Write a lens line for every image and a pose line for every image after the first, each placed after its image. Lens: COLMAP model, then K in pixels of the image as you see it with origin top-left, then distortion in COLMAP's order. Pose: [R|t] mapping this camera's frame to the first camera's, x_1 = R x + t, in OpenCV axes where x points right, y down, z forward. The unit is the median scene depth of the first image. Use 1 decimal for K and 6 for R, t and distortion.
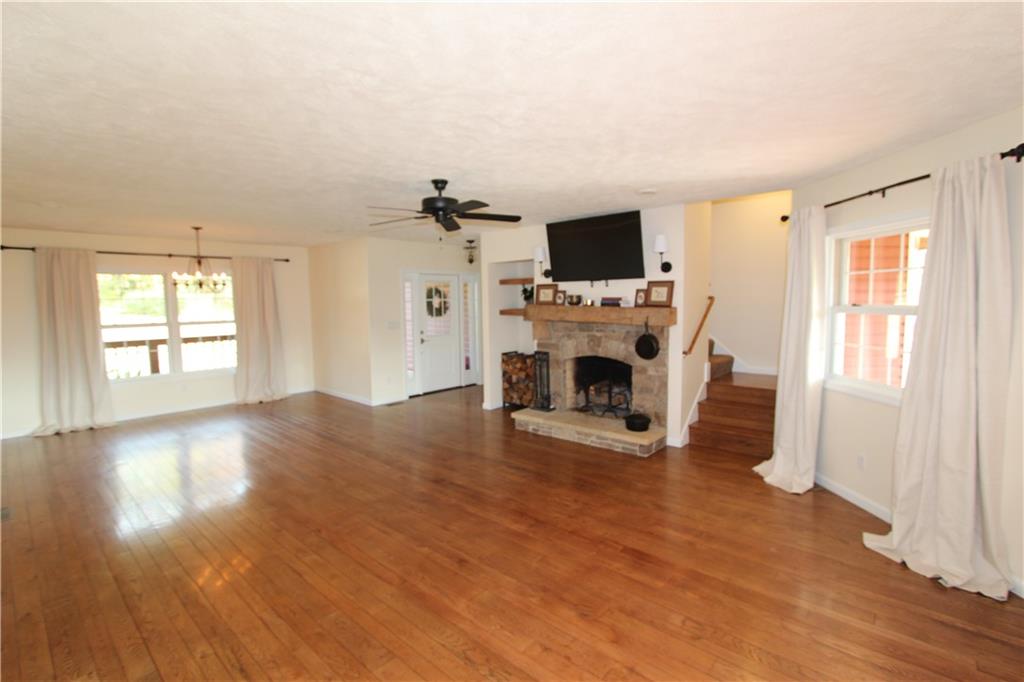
lens RADIAL K [[471.7, 0, 517.1], [0, 471.7, 339.7], [0, 0, 1]] dist [-0.021625, 0.005867]
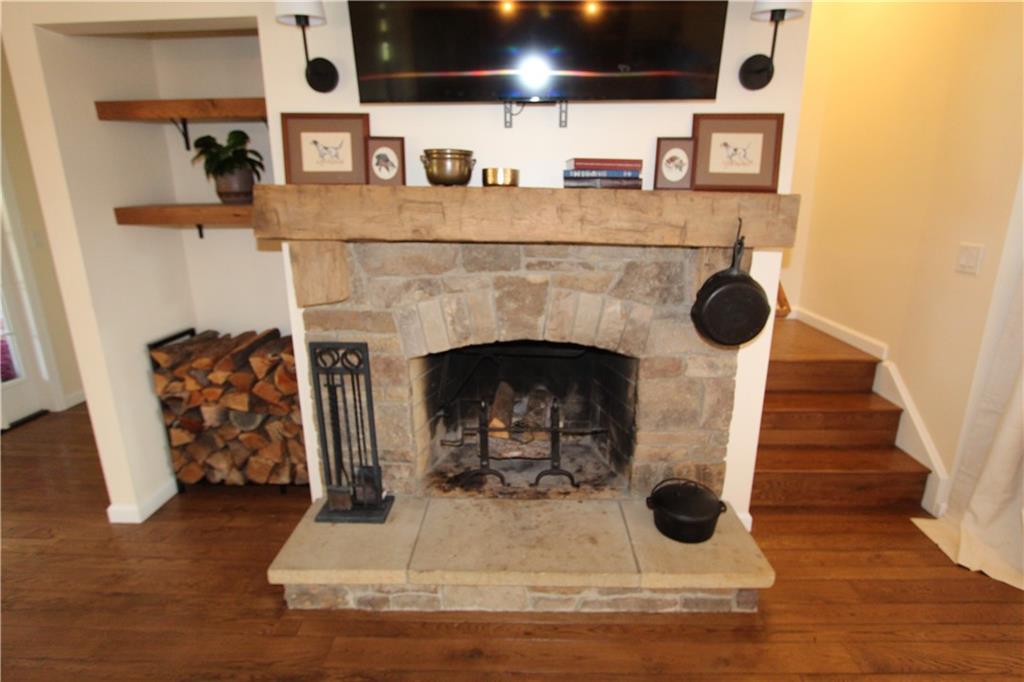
lens RADIAL K [[525.0, 0, 516.9], [0, 525.0, 342.0], [0, 0, 1]] dist [-0.021293, 0.000438]
pose [[0.765627, -0.161354, 0.622720, -0.074307], [0.047128, 0.979499, 0.195856, -0.038639], [-0.641556, -0.120605, 0.757536, 0.705238]]
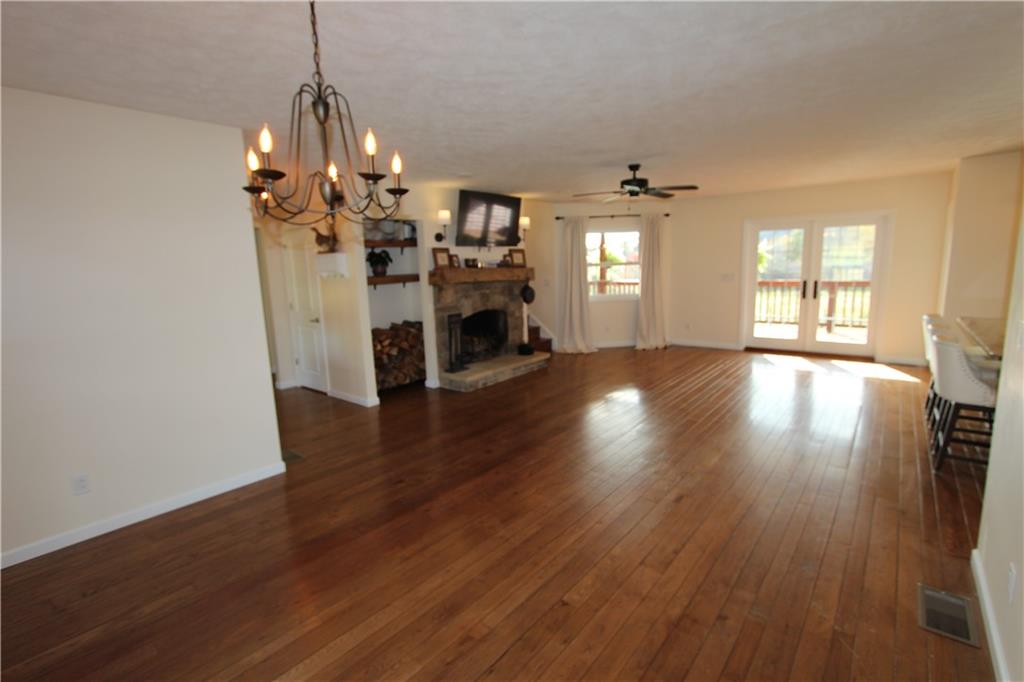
lens RADIAL K [[471.7, 0, 517.1], [0, 471.7, 339.7], [0, 0, 1]] dist [-0.021625, 0.005867]
pose [[-0.039500, -0.142569, 0.988996, -1.021888], [0.119704, 0.981966, 0.146336, -0.056495], [-0.992024, 0.124167, -0.021722, 0.943929]]
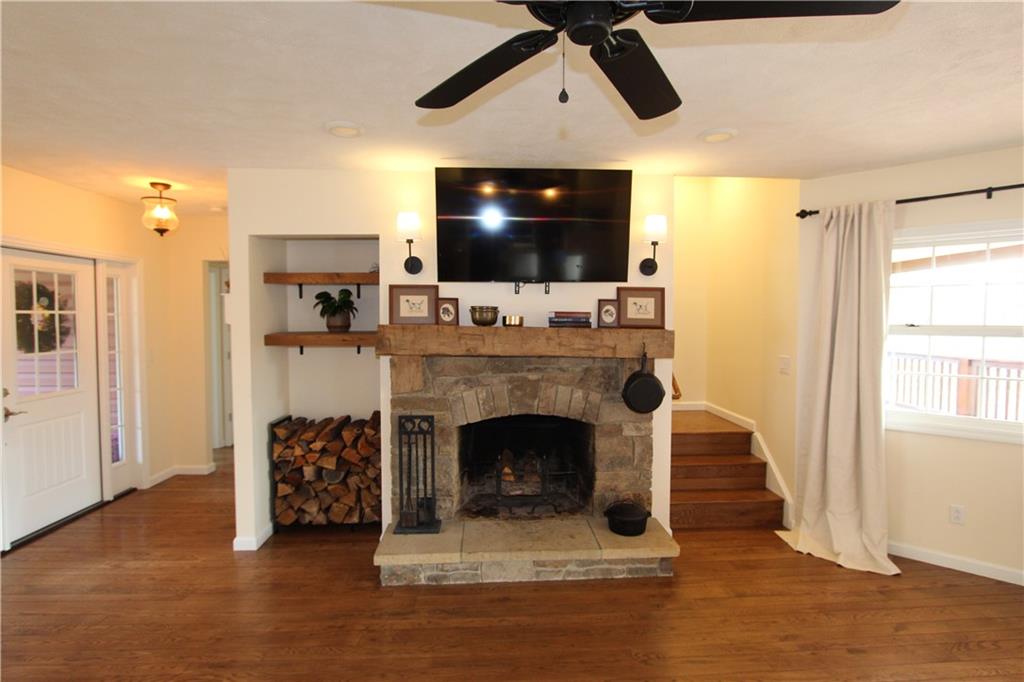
lens RADIAL K [[525.0, 0, 516.9], [0, 525.0, 342.0], [0, 0, 1]] dist [-0.021293, 0.000438]
pose [[0.712742, -0.020870, 0.701116, -0.280162], [0.049046, 0.998594, -0.020134, -0.040042], [-0.699710, 0.048738, 0.712763, 0.544508]]
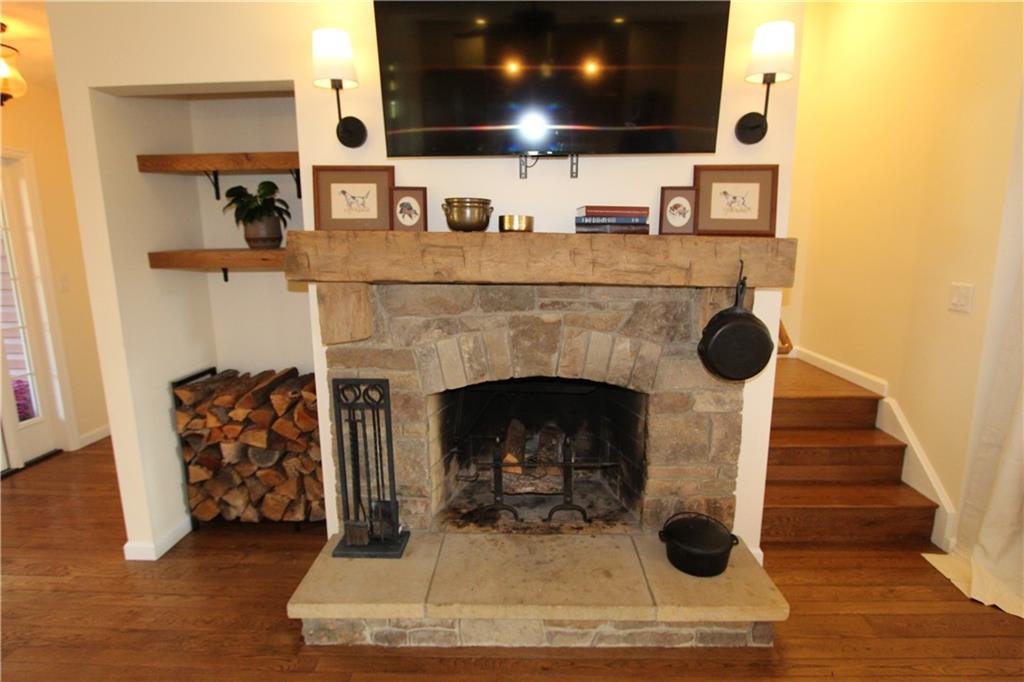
lens RADIAL K [[523.1, 0, 516.8], [0, 523.1, 341.2], [0, 0, 1]] dist [-0.018512, 0.000671]
pose [[0.766049, -0.109670, 0.633357, -0.092546], [0.049809, 0.992503, 0.111614, -0.036694], [-0.640850, -0.053955, 0.765768, 0.699306]]
